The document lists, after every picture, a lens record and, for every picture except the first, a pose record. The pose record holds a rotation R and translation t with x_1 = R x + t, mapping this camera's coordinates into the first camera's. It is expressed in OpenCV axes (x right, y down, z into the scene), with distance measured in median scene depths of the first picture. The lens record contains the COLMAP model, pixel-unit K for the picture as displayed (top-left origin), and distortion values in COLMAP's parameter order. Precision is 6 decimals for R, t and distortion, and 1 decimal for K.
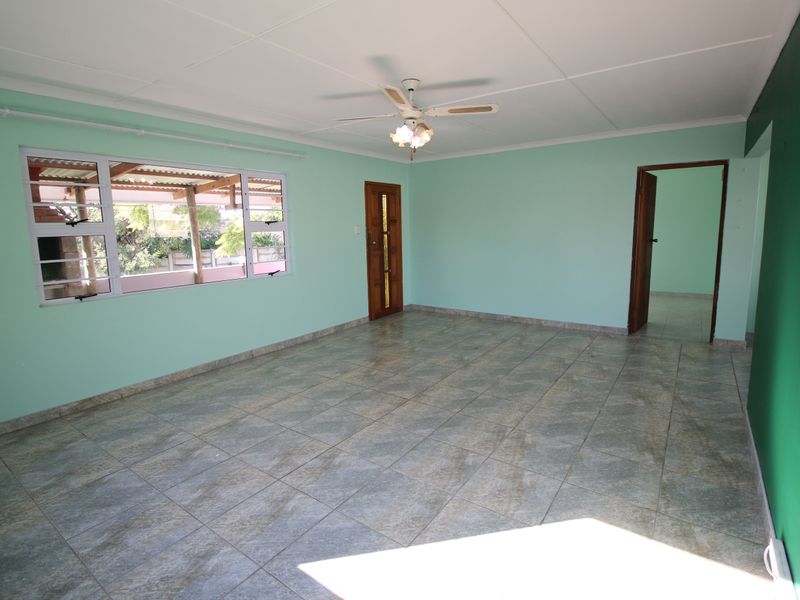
lens RADIAL K [[417.6, 0, 399.2], [0, 417.6, 284.0], [0, 0, 1]] dist [-0.000142, -0.000236]
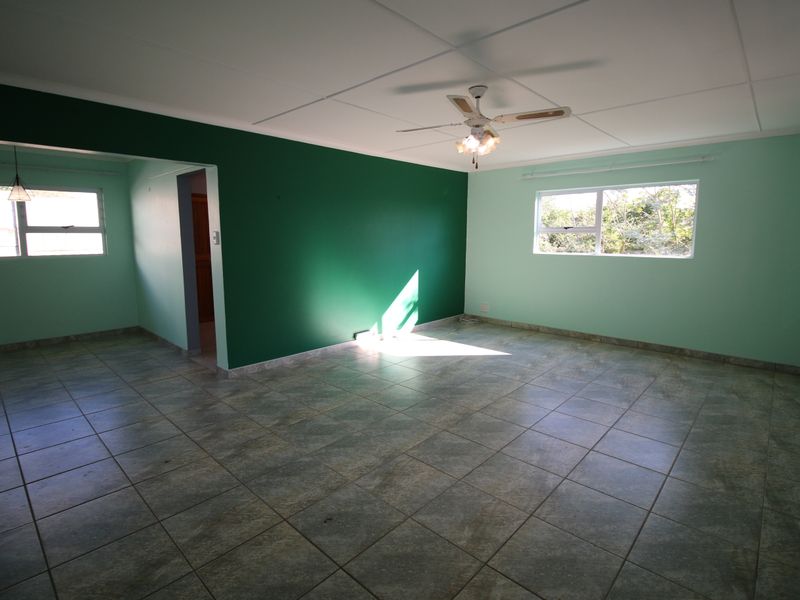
lens RADIAL K [[414.4, 0, 397.6], [0, 414.4, 285.4], [0, 0, 1]] dist [0.000396, -0.013492]
pose [[-0.991039, 0.003777, 0.133516, 0.062239], [0.037367, 0.967526, 0.249994, -0.209128], [-0.128236, 0.252743, -0.958998, 1.509668]]
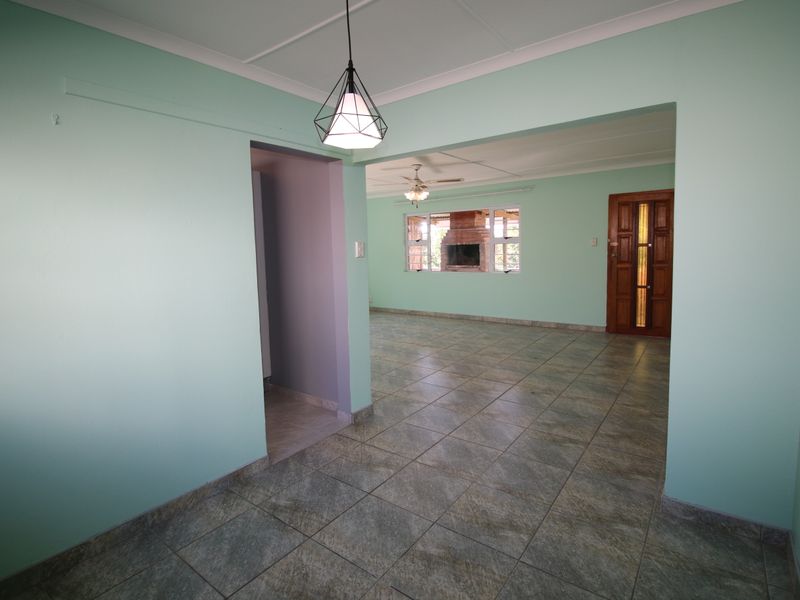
lens RADIAL K [[414.4, 0, 397.6], [0, 414.4, 285.4], [0, 0, 1]] dist [0.000396, -0.013492]
pose [[-0.026236, 0.115737, -0.992933, 1.359811], [-0.108813, 0.987043, 0.117925, -0.126422], [0.993716, 0.111138, -0.013302, 0.728650]]
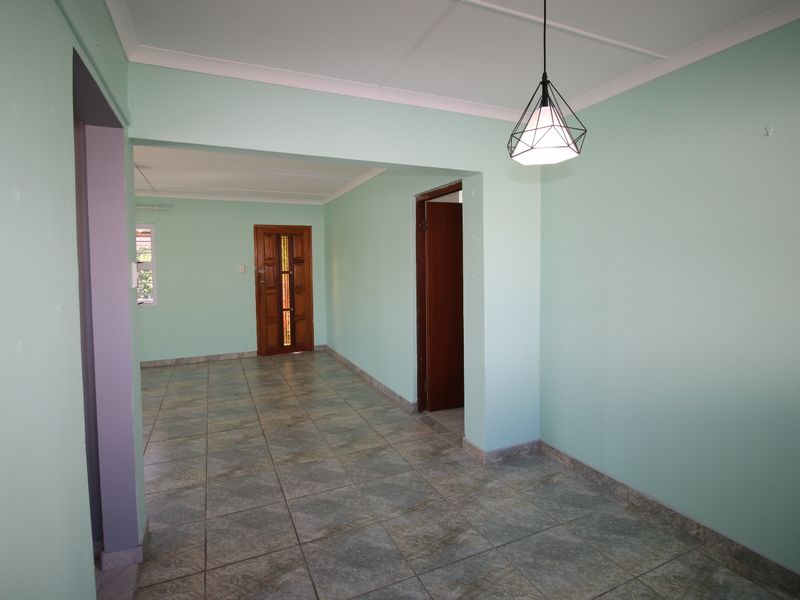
lens RADIAL K [[414.4, 0, 397.6], [0, 414.4, 285.4], [0, 0, 1]] dist [0.000396, -0.013492]
pose [[0.865068, 0.034647, -0.500456, 1.096656], [-0.073916, 0.995527, -0.058848, -0.076441], [0.496179, 0.087899, 0.863759, 0.379071]]
